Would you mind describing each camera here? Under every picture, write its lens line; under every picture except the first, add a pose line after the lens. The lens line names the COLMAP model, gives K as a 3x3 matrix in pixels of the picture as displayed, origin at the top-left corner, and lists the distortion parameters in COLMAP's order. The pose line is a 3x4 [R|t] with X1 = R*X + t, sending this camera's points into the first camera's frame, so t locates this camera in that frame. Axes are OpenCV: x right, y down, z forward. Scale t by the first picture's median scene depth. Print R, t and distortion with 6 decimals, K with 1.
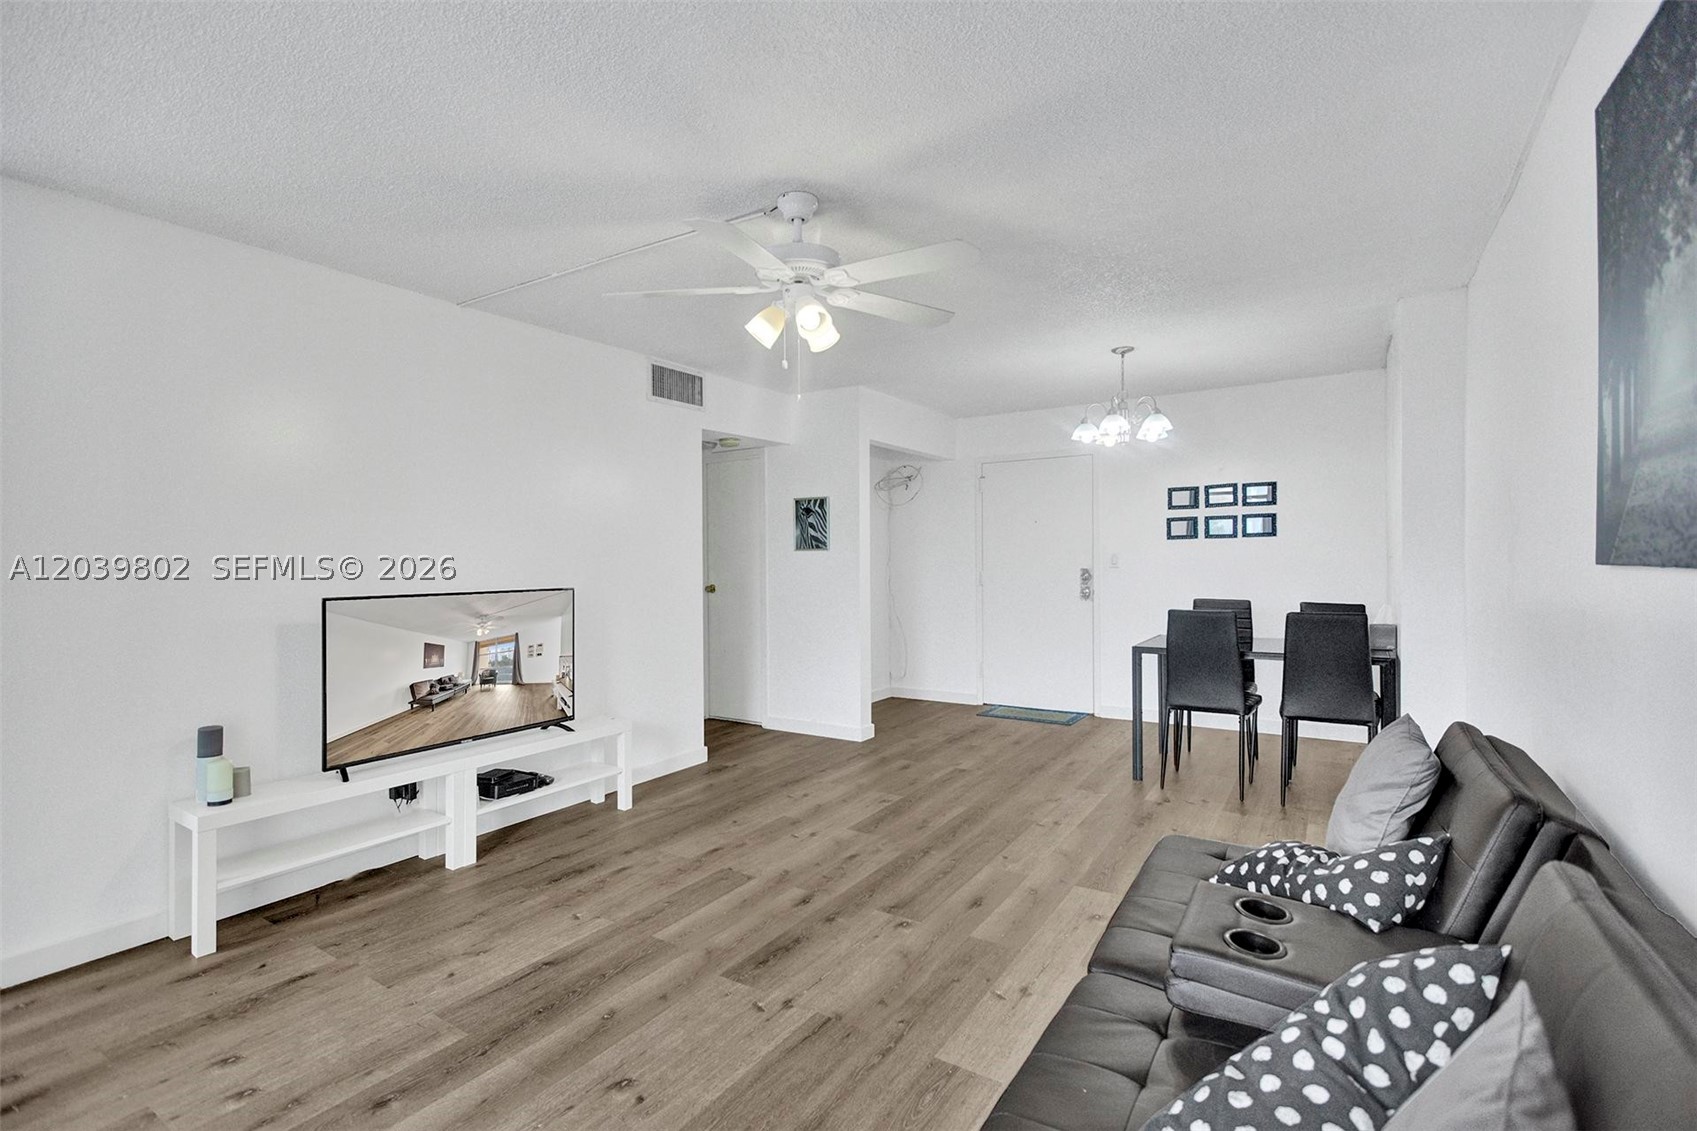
lens RADIAL K [[794.2, 0, 867.5], [0, 794.2, 555.4], [0, 0, 1]] dist [-0.002764, 0.000174]
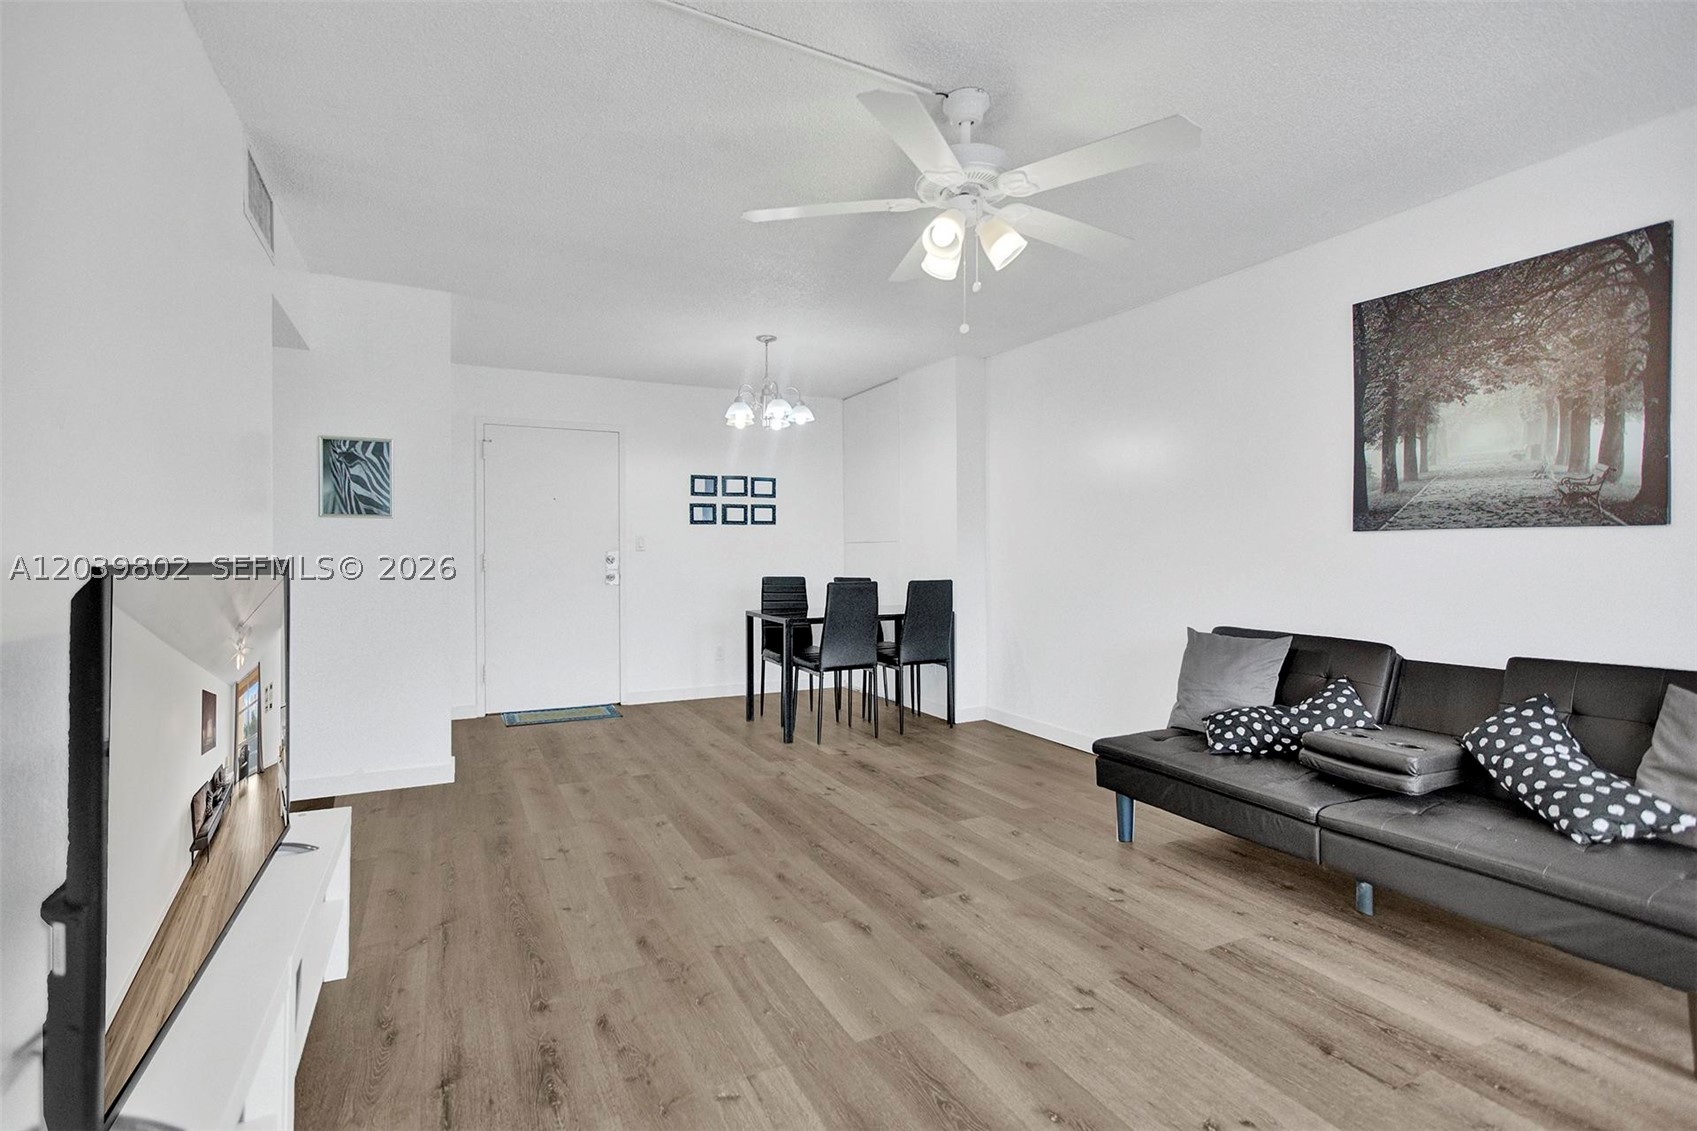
lens RADIAL K [[770.6, 0, 842.4], [0, 770.6, 554.4], [0, 0, 1]] dist [-0.005908, 0.005161]
pose [[0.516120, 0.008263, 0.856476, -0.648068], [-0.006992, 0.999961, -0.005433, 0.040437], [-0.856487, -0.003185, 0.516158, 0.497885]]
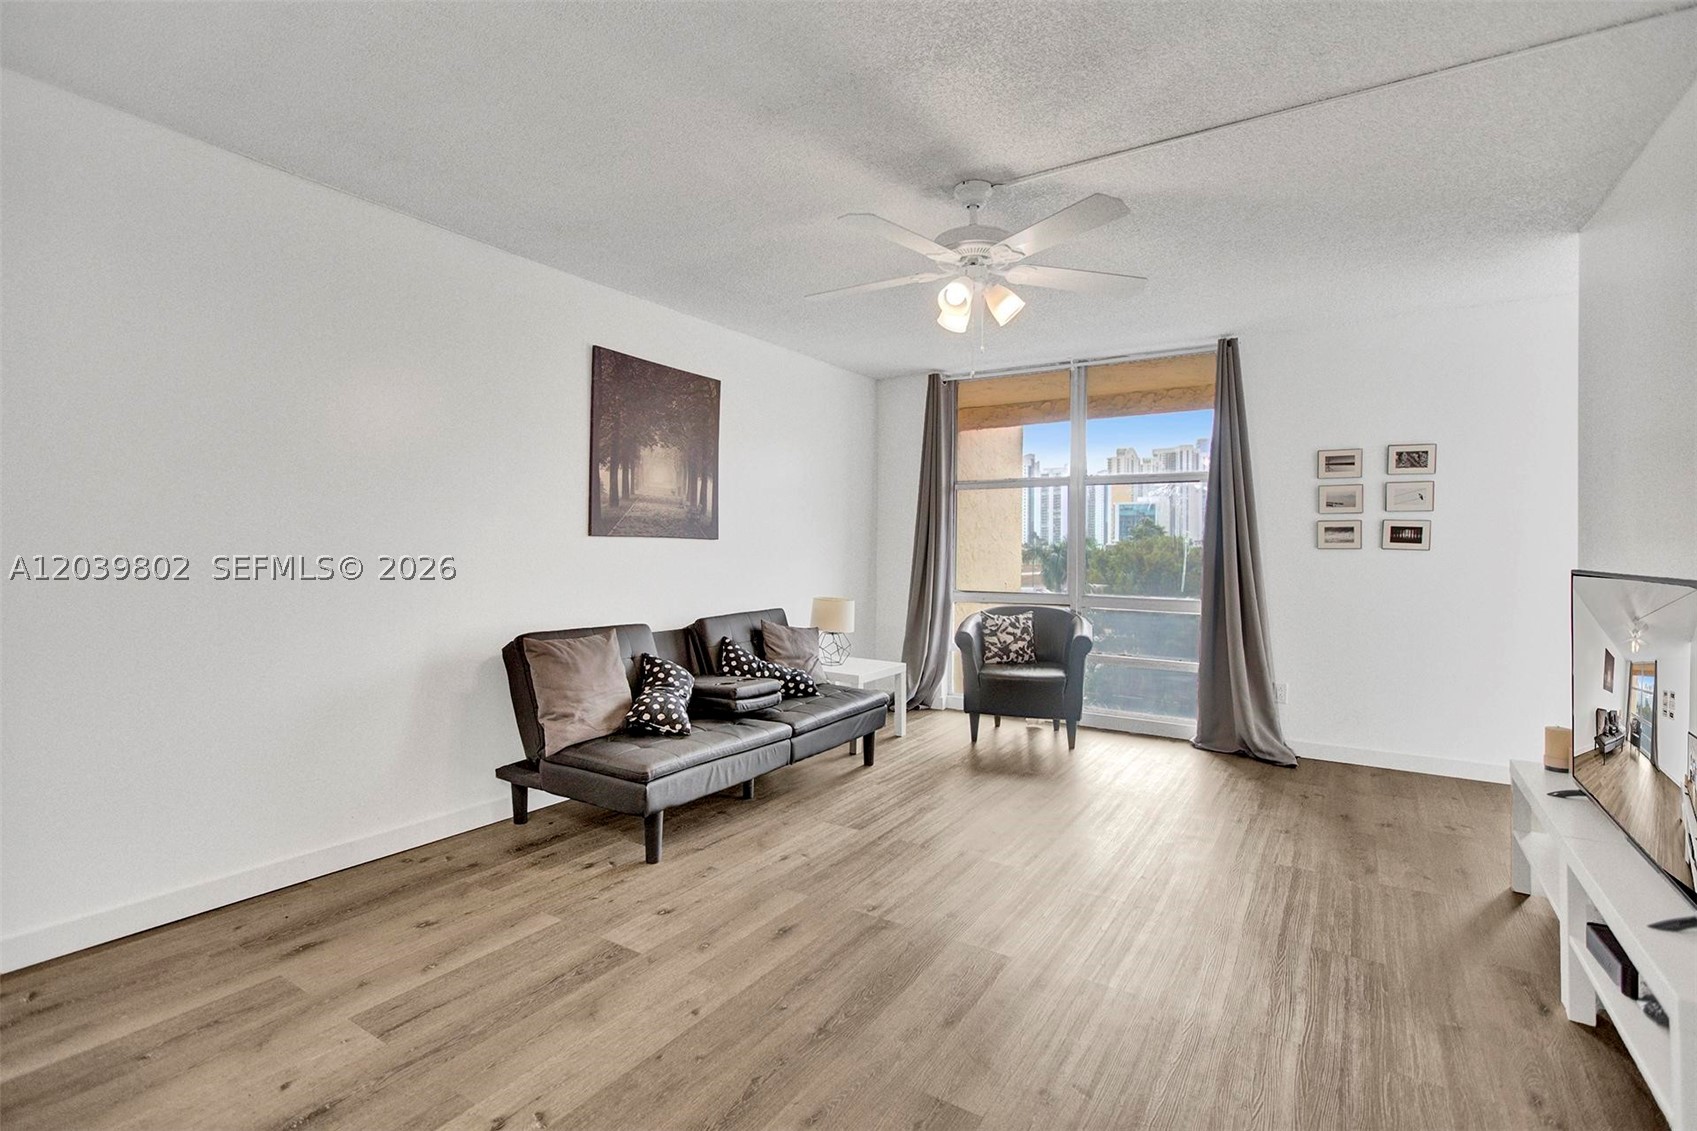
lens RADIAL K [[770.6, 0, 842.4], [0, 770.6, 554.4], [0, 0, 1]] dist [-0.005908, 0.005161]
pose [[-0.999424, -0.000608, 0.033922, 0.038242], [-0.000475, 0.999992, 0.003916, 0.025830], [-0.033924, 0.003898, -0.999417, 1.491353]]
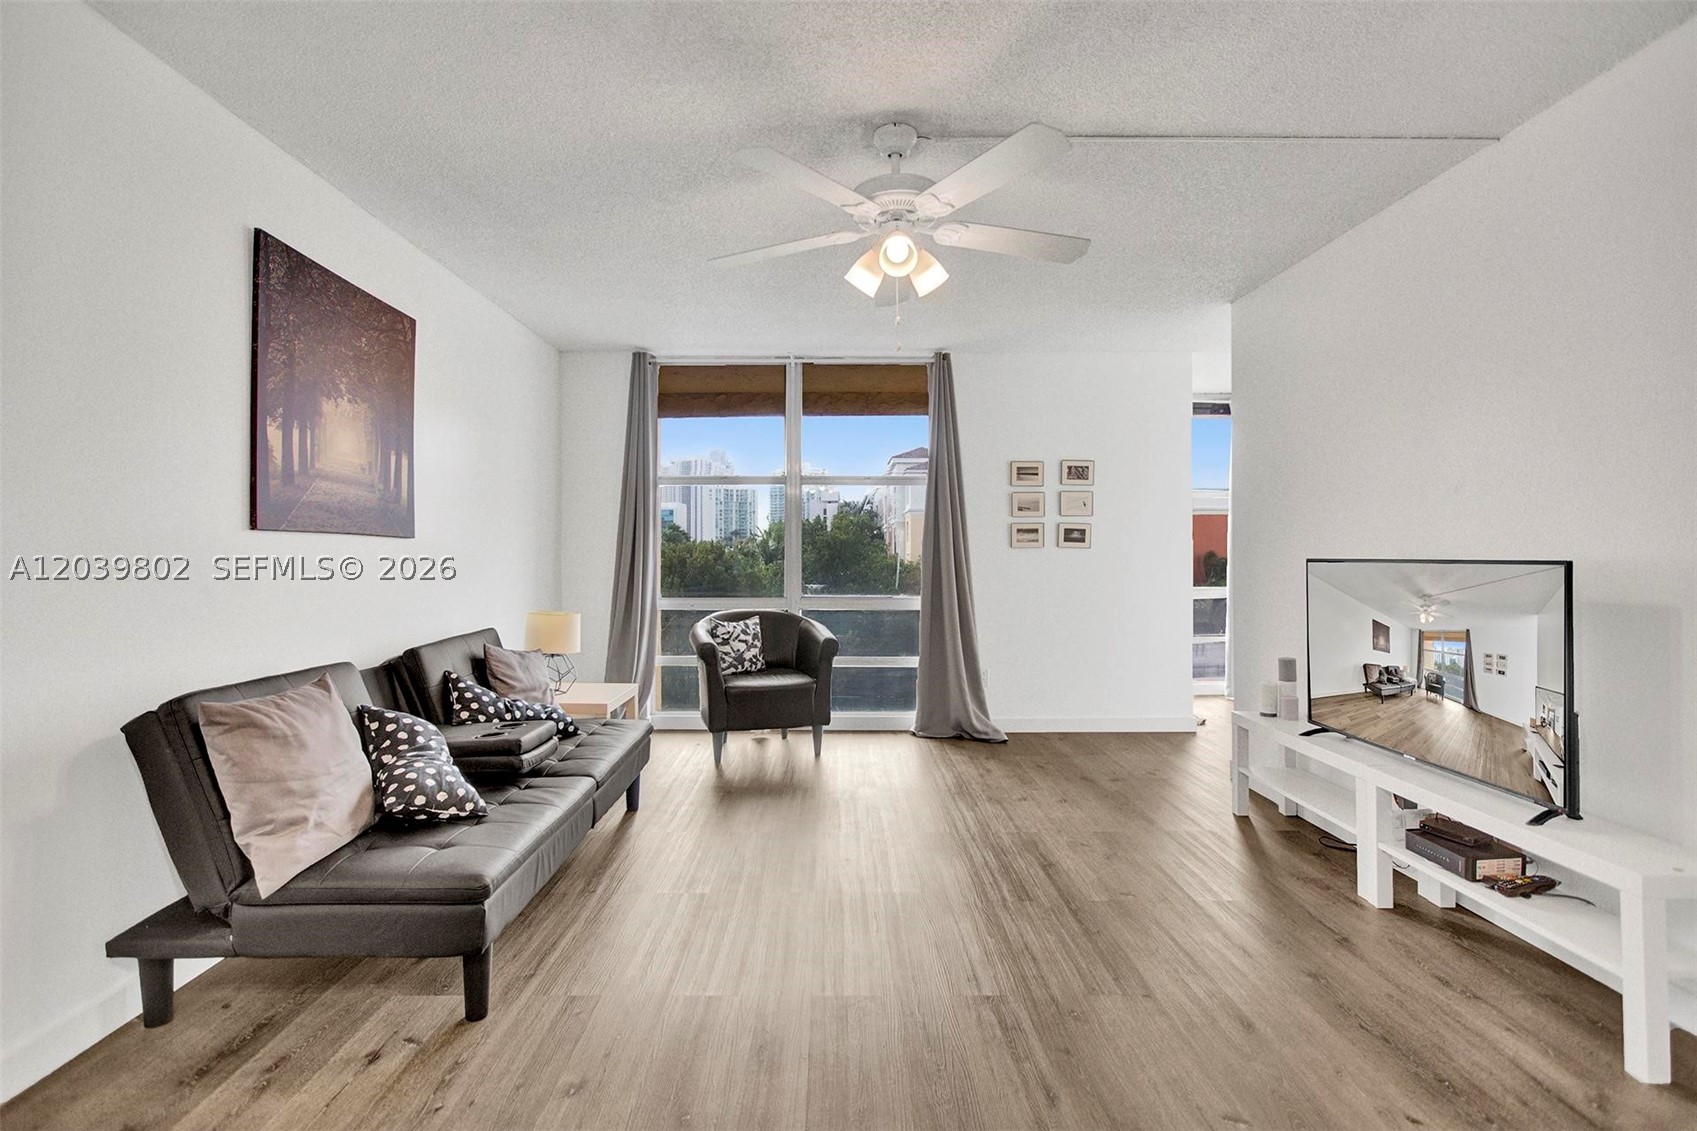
lens RADIAL K [[777.2, 0, 827.3], [0, 777.2, 557.4], [0, 0, 1]] dist [-0.003883, 0.005455]
pose [[-0.860632, 0.009998, -0.509129, 0.334062], [0.009995, 0.999946, 0.002740, 0.031789], [0.509129, -0.002731, -0.860686, 1.279796]]
